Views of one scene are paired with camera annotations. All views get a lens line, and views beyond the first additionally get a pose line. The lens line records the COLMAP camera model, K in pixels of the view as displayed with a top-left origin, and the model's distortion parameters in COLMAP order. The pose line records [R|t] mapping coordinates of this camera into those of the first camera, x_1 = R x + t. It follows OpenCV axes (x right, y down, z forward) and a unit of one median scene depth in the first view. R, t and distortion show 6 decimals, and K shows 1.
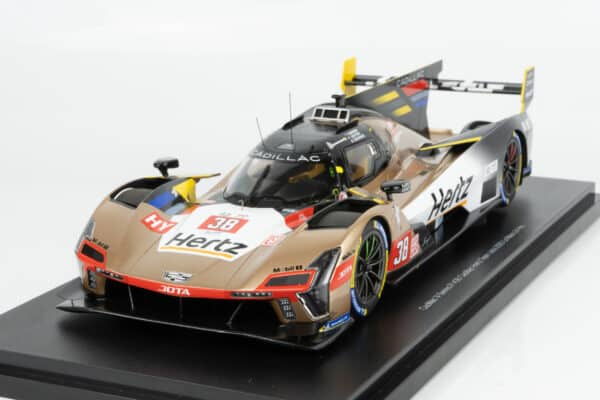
lens RADIAL K [[1305.8, 0, 300.0], [0, 1305.8, 200.0], [0, 0, 1]] dist [-0.039347, -0.070589]
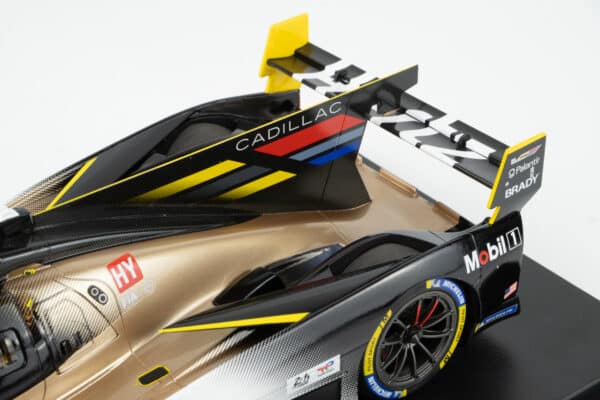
lens RADIAL K [[1294.5, 0, 300.0], [0, 1294.5, 200.0], [0, 0, 1]] dist [0.047200, 0.279782]
pose [[0.891238, 0.240388, -0.384589, 0.396178], [-0.098449, 0.930300, 0.353341, -0.333486], [0.442722, -0.277048, 0.852785, 0.695800]]
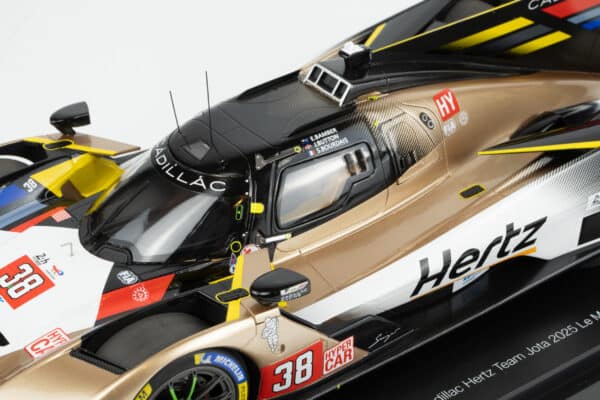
lens RADIAL K [[1324.7, 0, 300.0], [0, 1324.7, 200.0], [0, 0, 1]] dist [0.082485, 0.363186]
pose [[0.882830, 0.254648, -0.394673, 0.322459], [-0.112208, 0.930290, 0.349241, -0.271385], [0.456094, -0.264035, 0.849861, 0.491200]]
